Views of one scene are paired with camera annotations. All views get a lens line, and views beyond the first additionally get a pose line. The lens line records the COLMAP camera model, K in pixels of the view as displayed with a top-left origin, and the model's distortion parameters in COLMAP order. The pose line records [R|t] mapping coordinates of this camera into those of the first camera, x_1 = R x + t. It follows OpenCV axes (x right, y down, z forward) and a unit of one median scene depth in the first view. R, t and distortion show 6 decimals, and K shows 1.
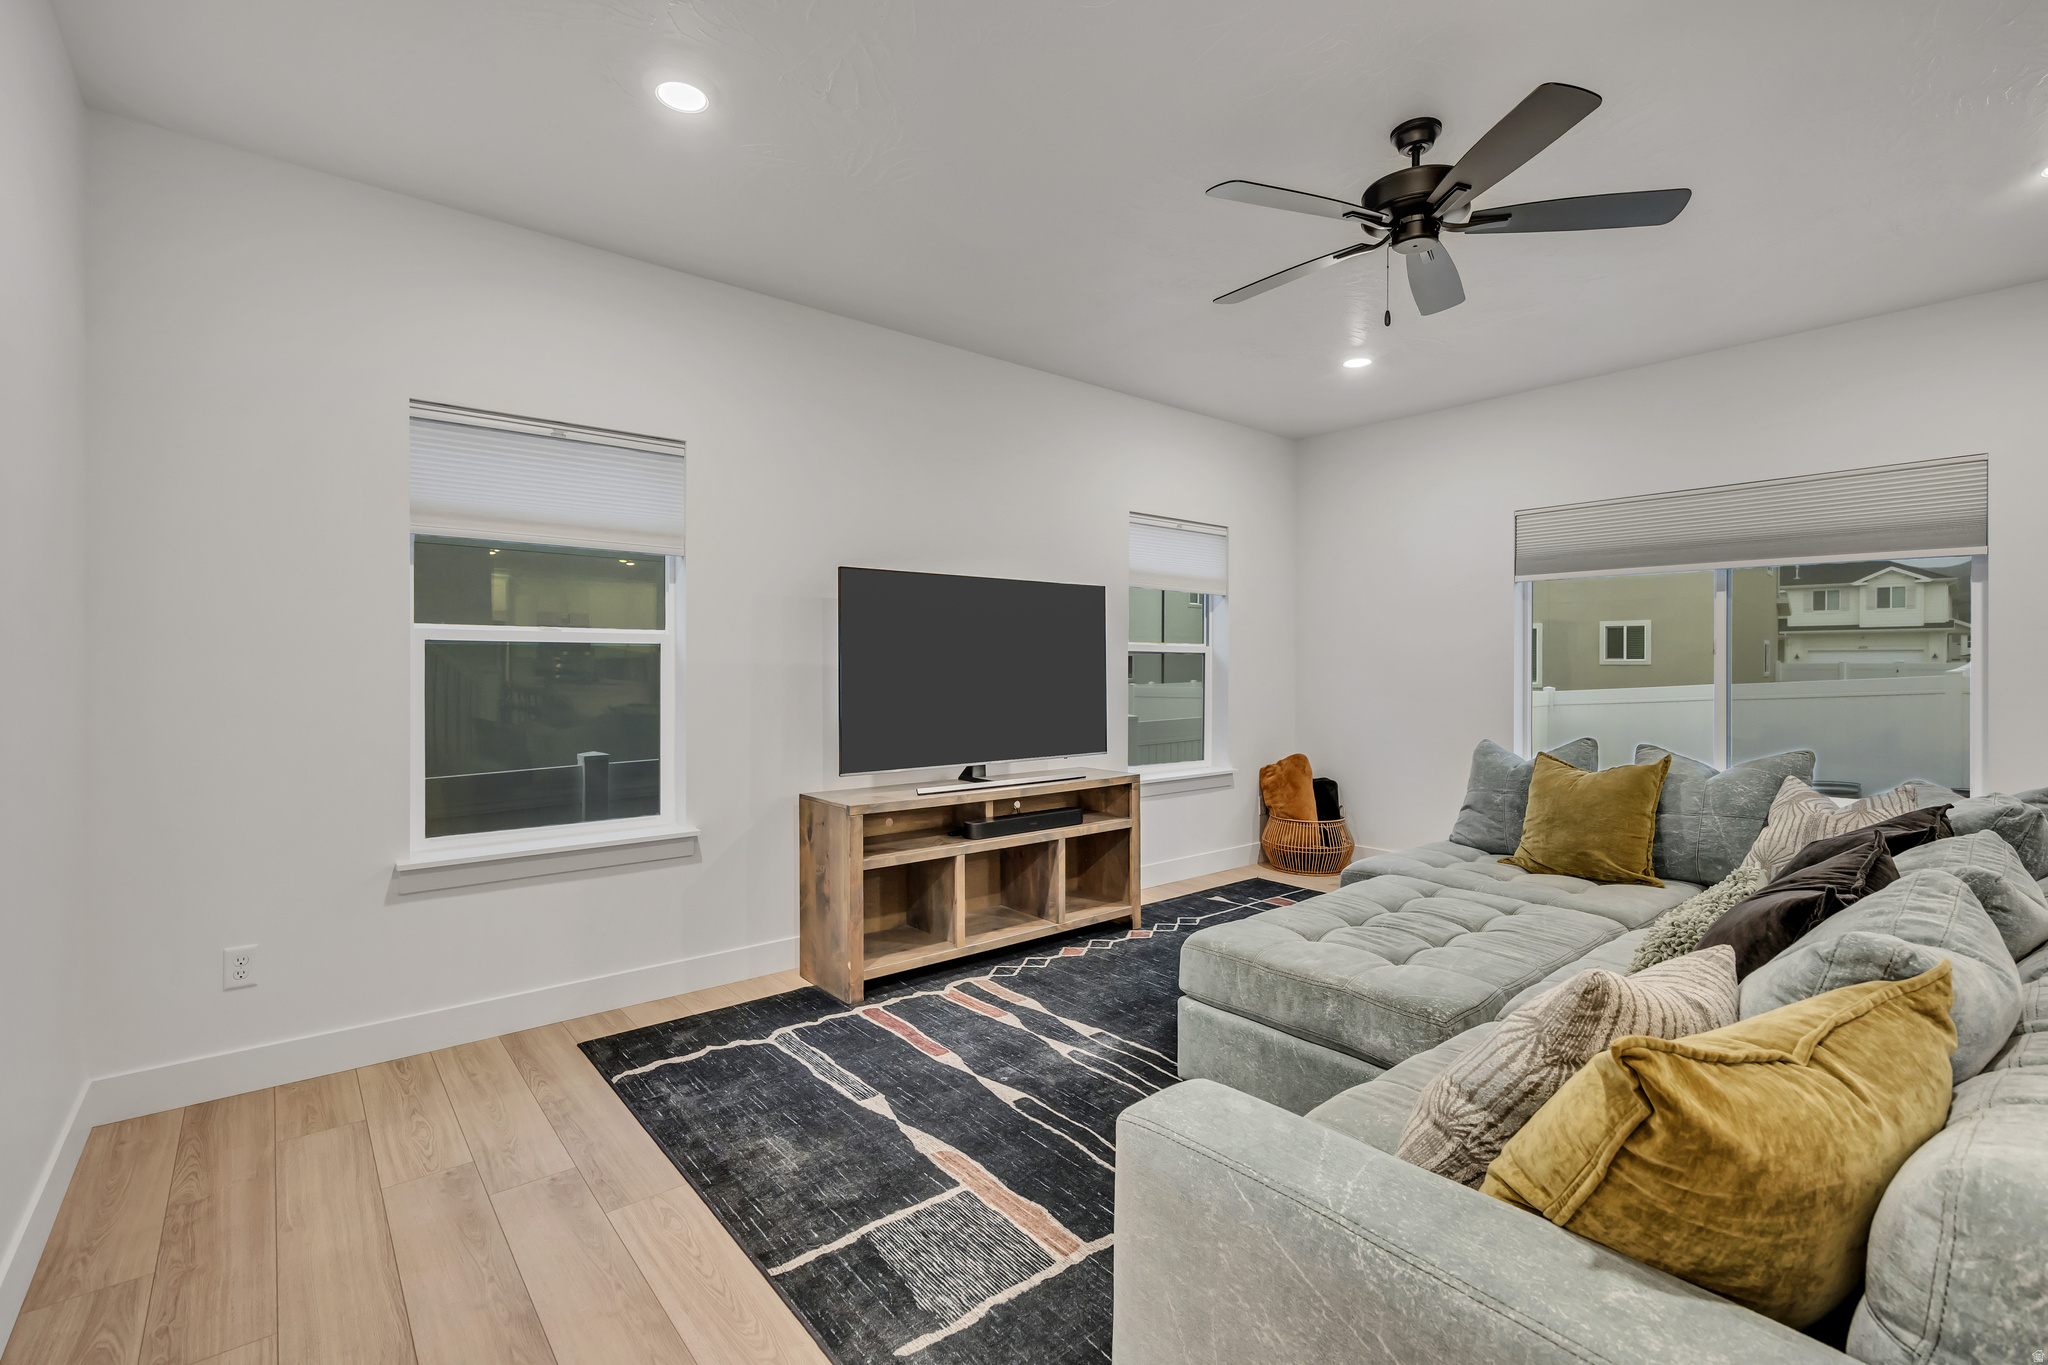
lens RADIAL K [[993.9, 0, 1032.4], [0, 993.9, 667.8], [0, 0, 1]] dist [0.002539, 0.001112]
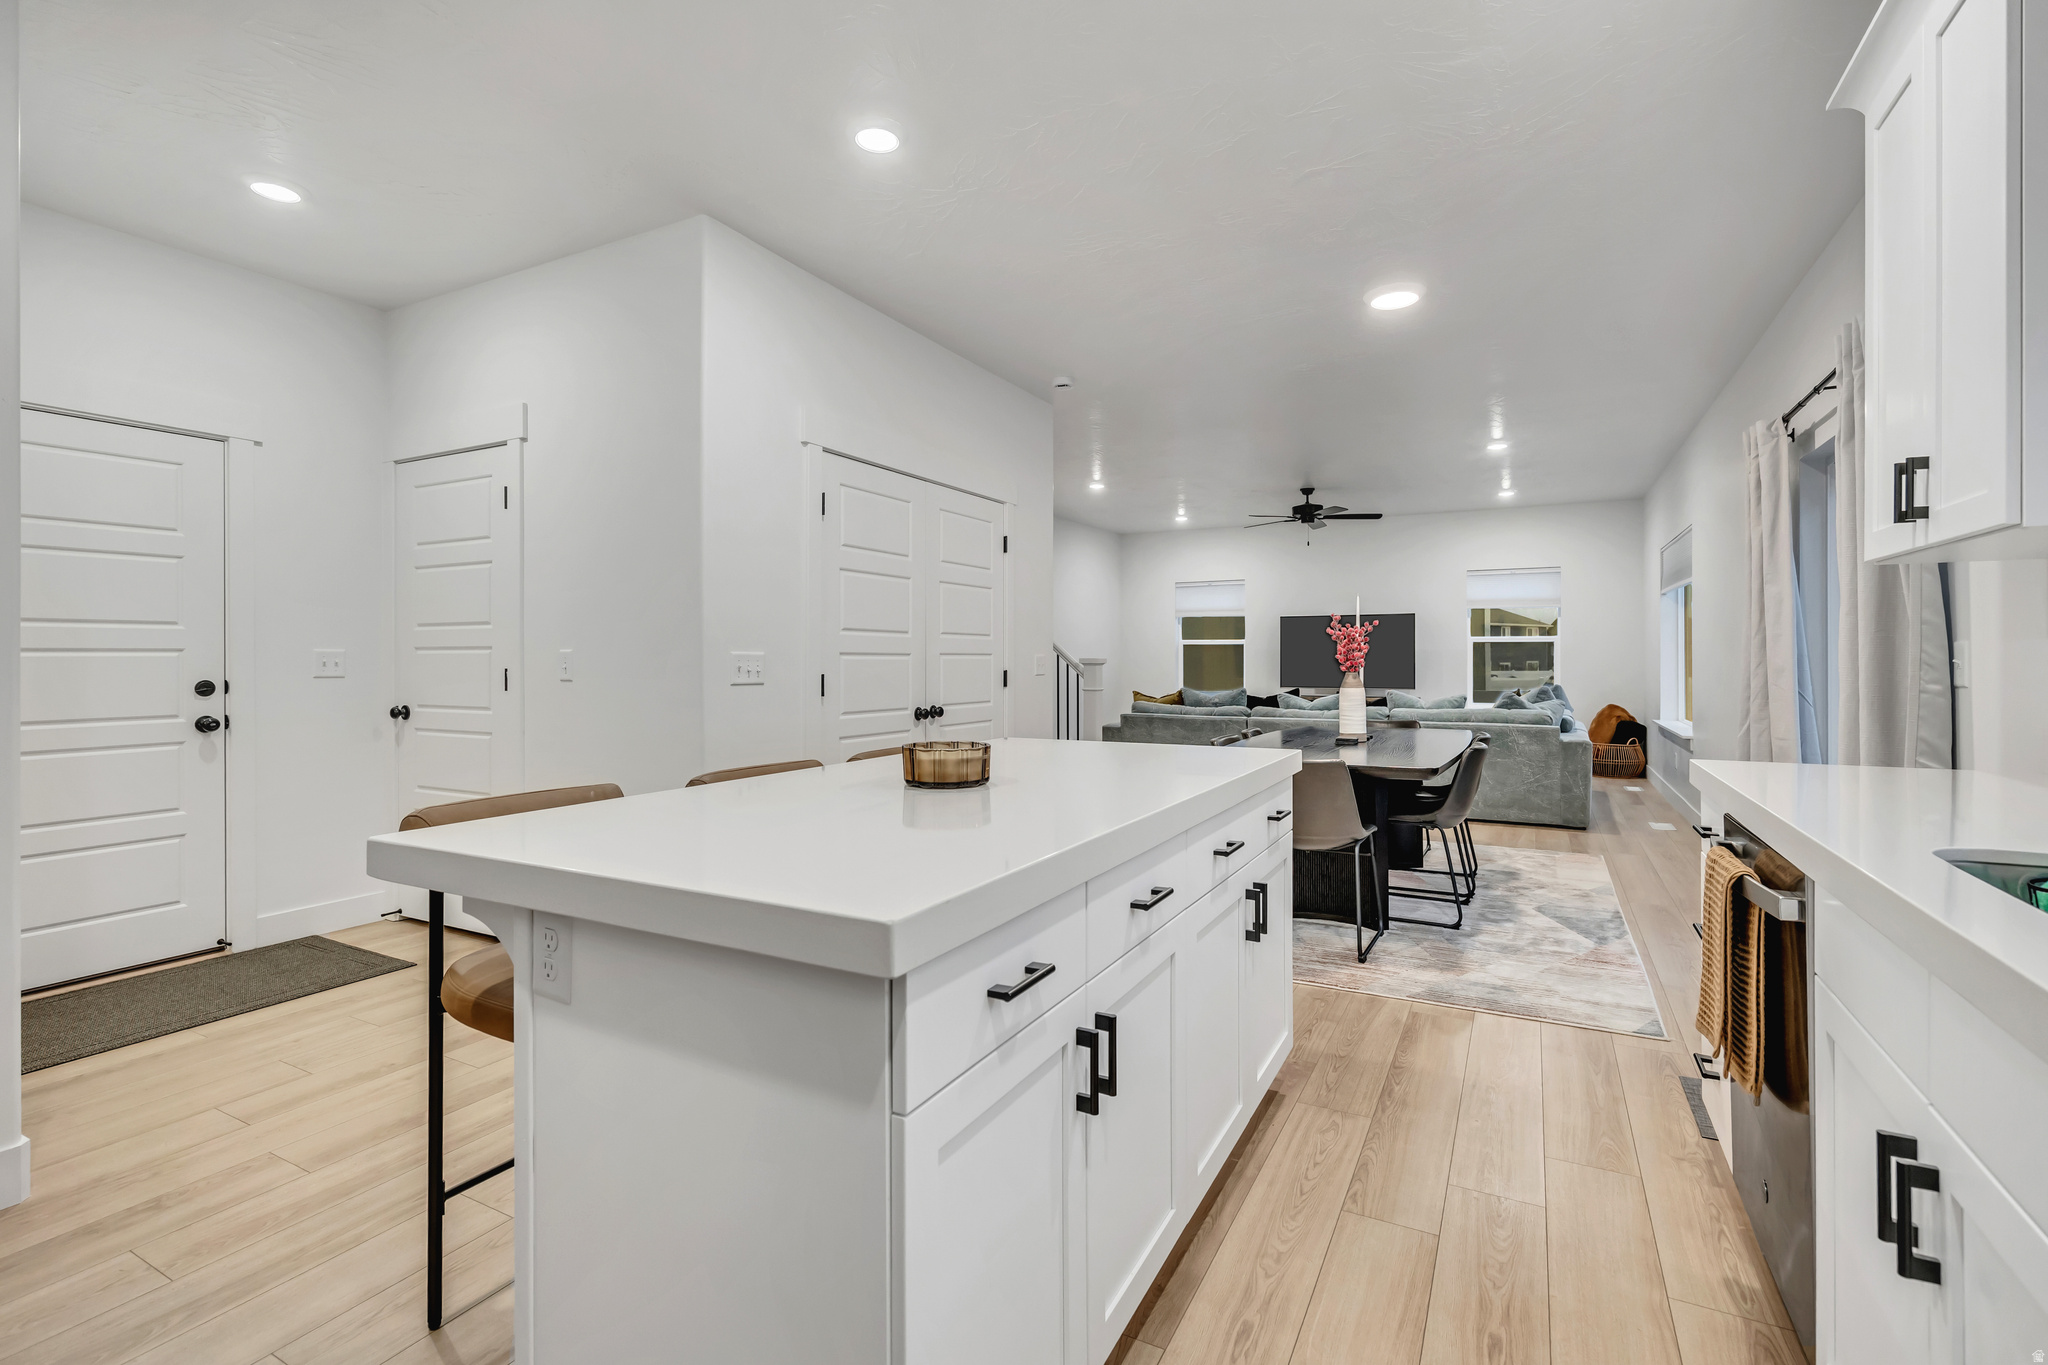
lens RADIAL K [[993.9, 0, 1032.4], [0, 993.9, 667.8], [0, 0, 1]] dist [0.002539, 0.001112]
pose [[0.352607, 0.005675, -0.935754, 2.463325], [-0.001370, 0.999984, 0.005549, 0.036283], [0.935771, -0.000675, 0.352609, -0.776724]]
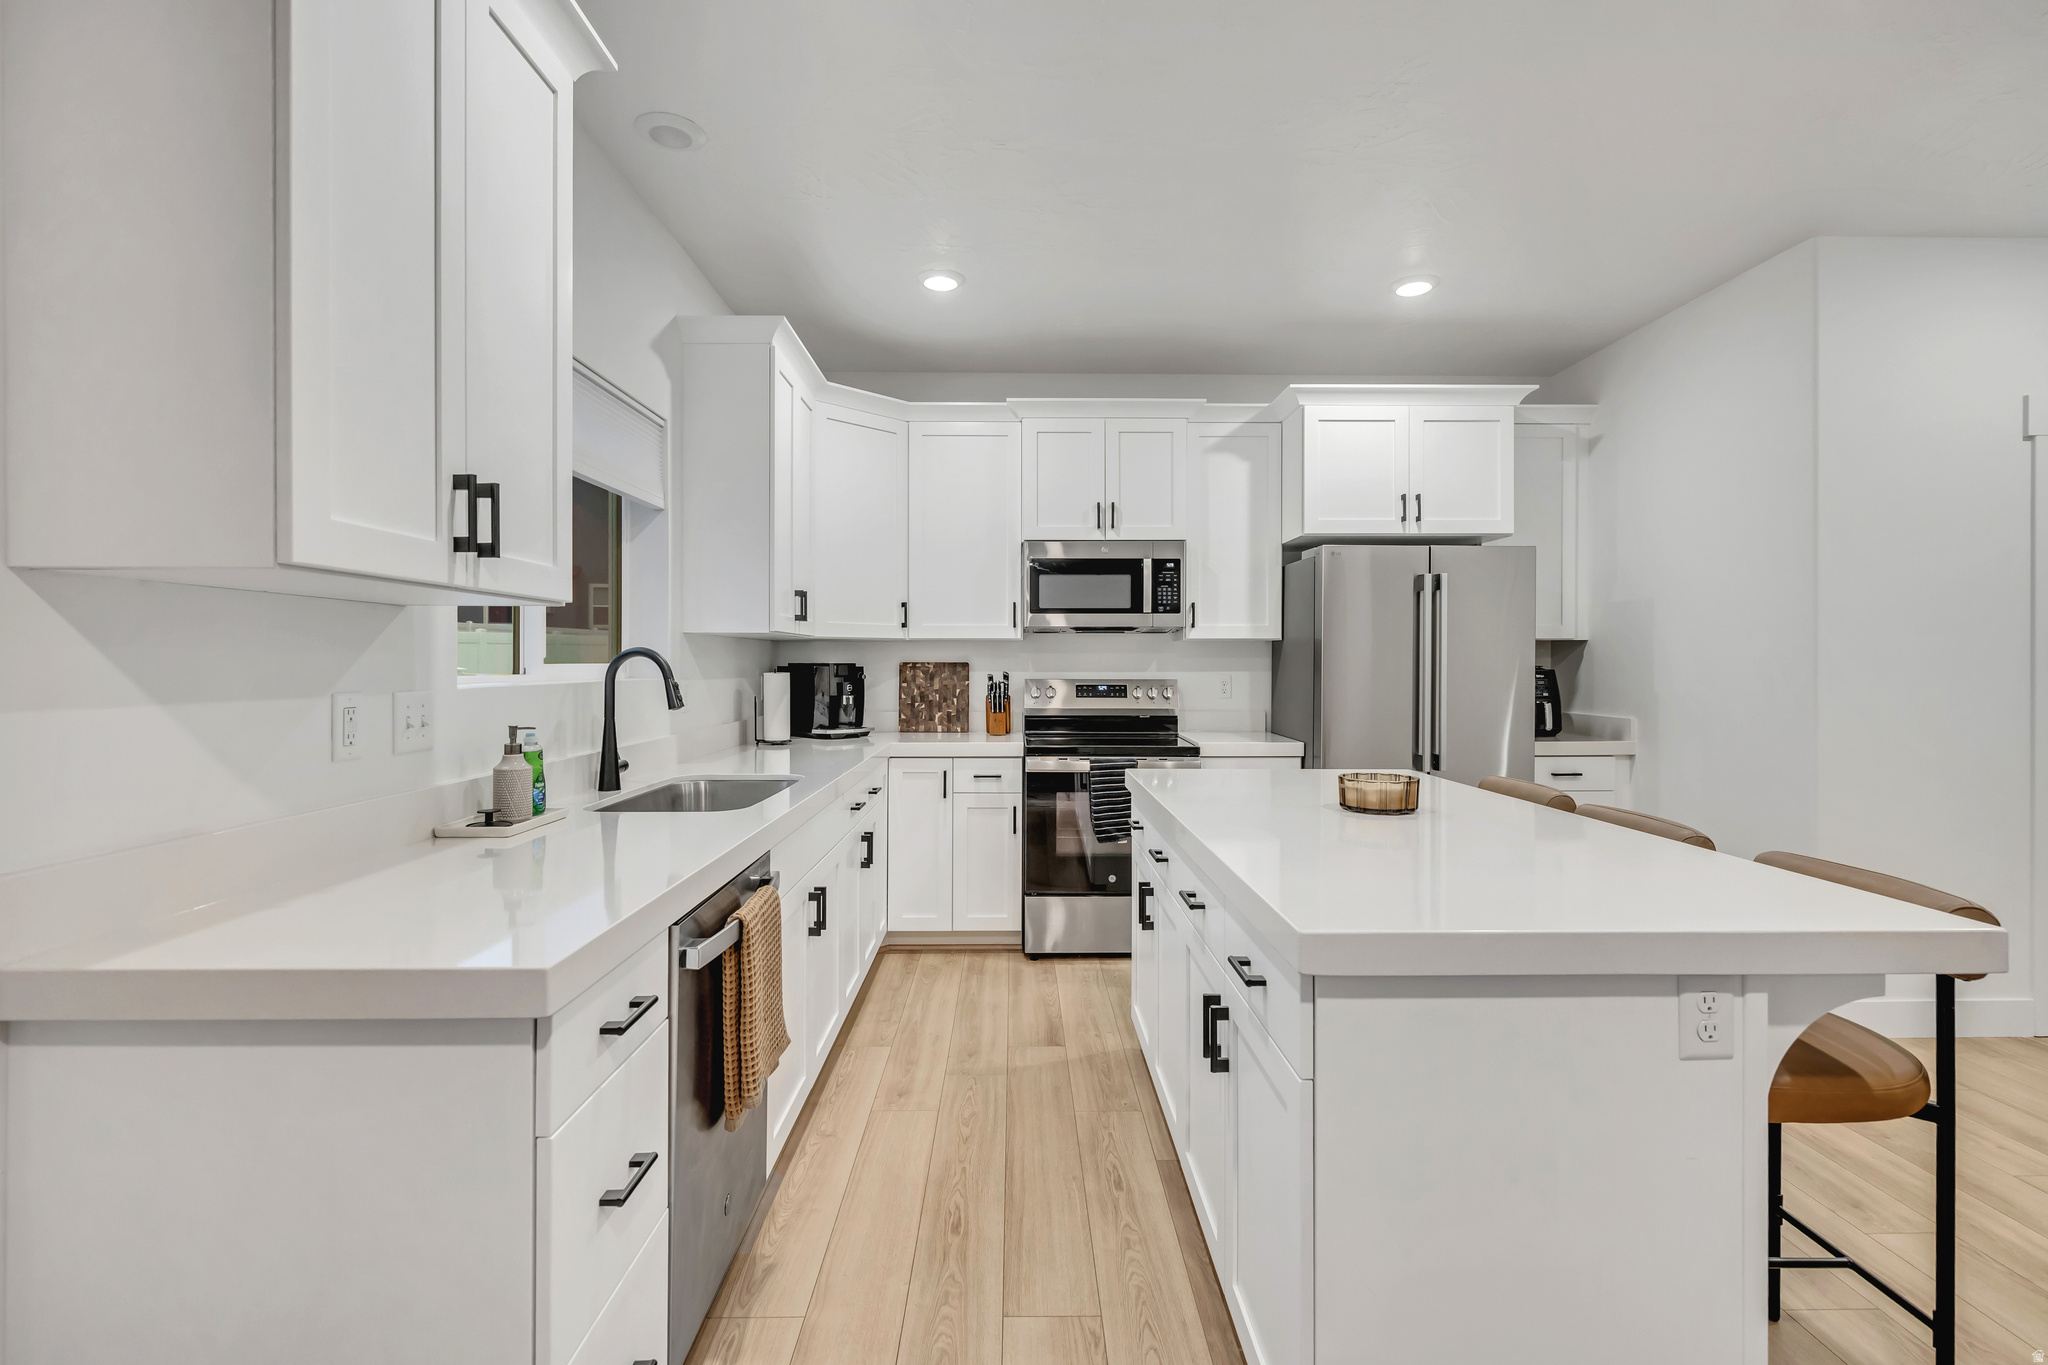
lens RADIAL K [[919.2, 0, 1024.7], [0, 919.2, 673.3], [0, 0, 1]] dist [-0.001404, -0.004459]
pose [[-0.743670, -0.010131, 0.668470, 1.619738], [-0.001940, 0.999914, 0.012997, -0.000636], [-0.668544, 0.008368, -0.743626, 0.057797]]
